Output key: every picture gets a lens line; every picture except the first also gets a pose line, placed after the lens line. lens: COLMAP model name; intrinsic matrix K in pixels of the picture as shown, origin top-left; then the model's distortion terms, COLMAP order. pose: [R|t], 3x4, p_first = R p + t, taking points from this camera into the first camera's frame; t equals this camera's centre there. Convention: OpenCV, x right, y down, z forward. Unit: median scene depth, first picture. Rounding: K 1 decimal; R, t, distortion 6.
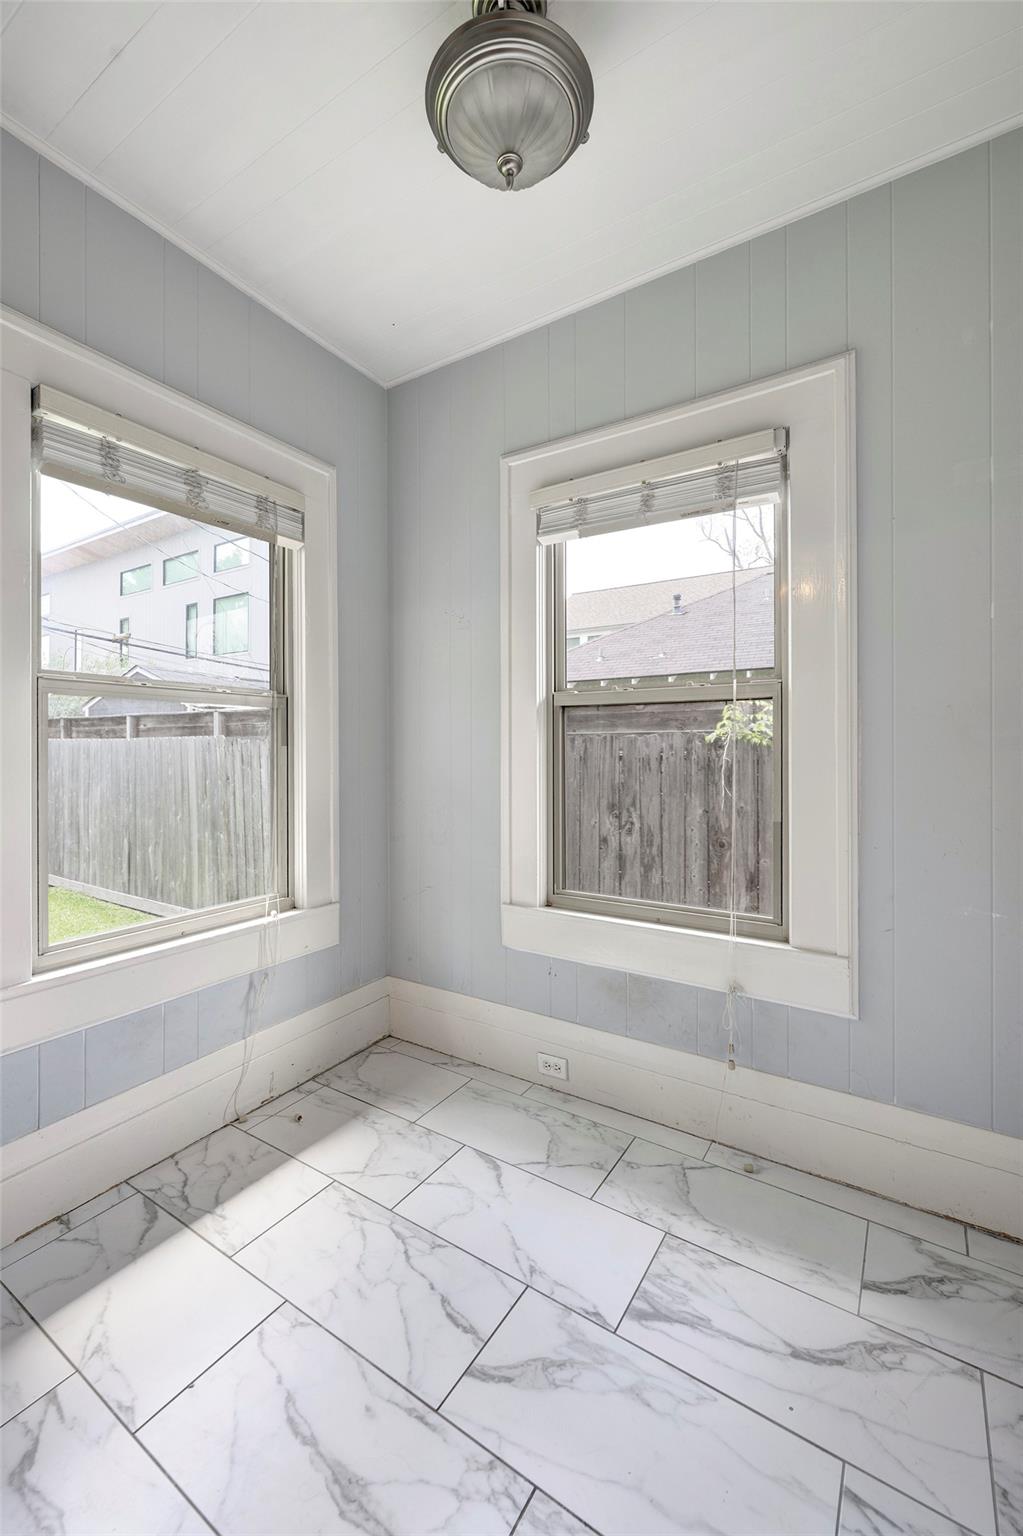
lens RADIAL K [[620.7, 0, 512.0], [0, 620.7, 748.5], [0, 0, 1]] dist [-0.000017, -0.000010]
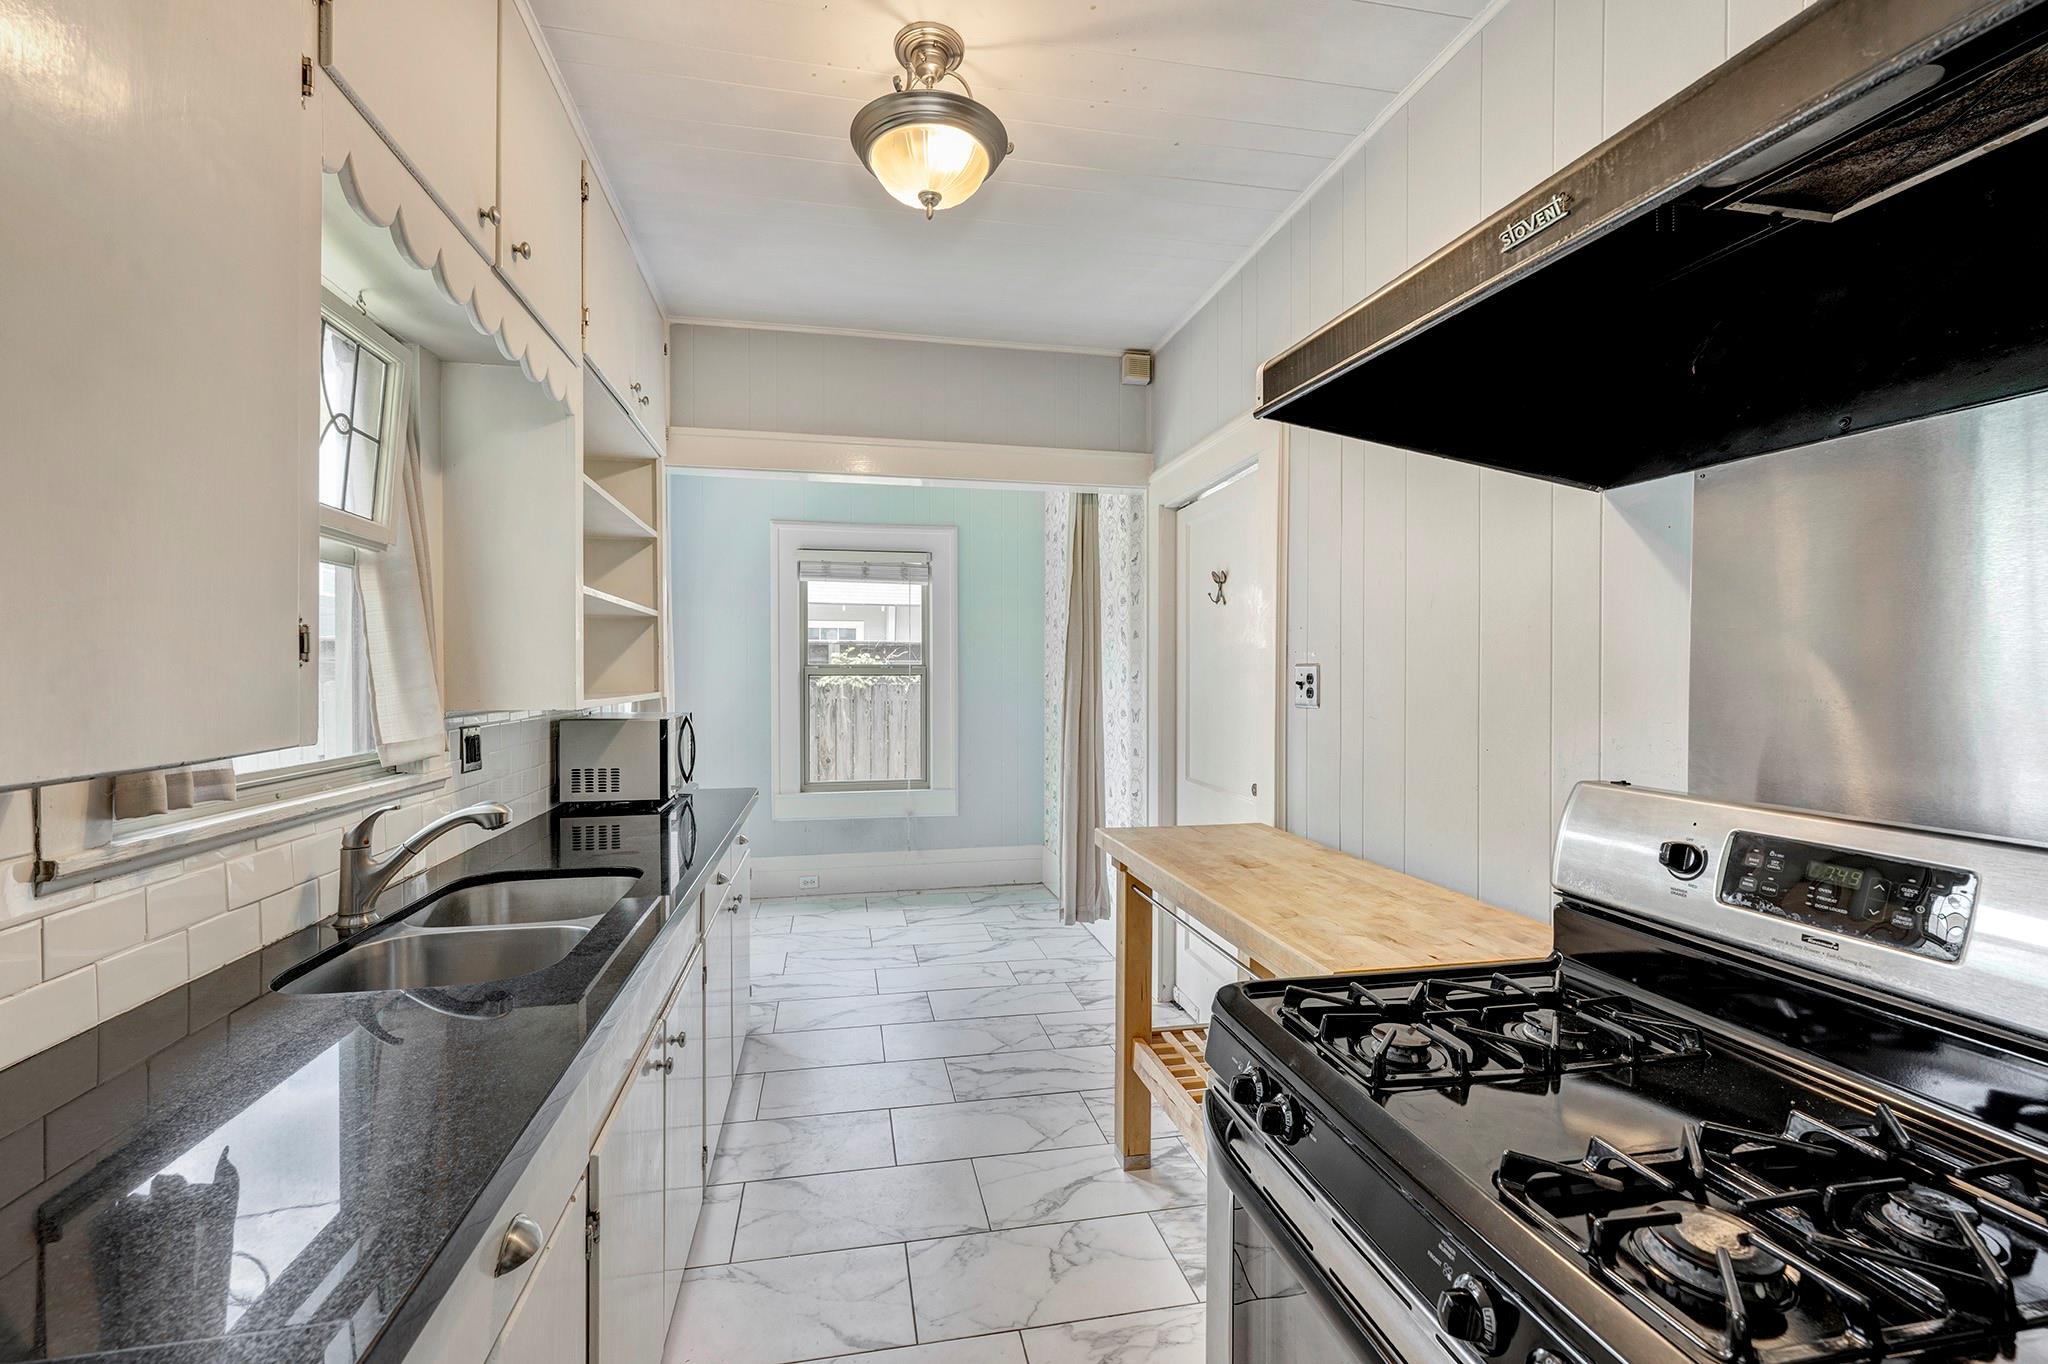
lens RADIAL K [[827.7, 0, 1024.0], [0, 827.7, 682.0], [0, 0, 1]] dist [-0.000017, -0.000010]
pose [[0.701059, -0.008858, 0.713049, -1.268515], [0.000447, 0.999928, 0.011983, -0.083675], [-0.713103, -0.008082, 0.701012, -1.150188]]
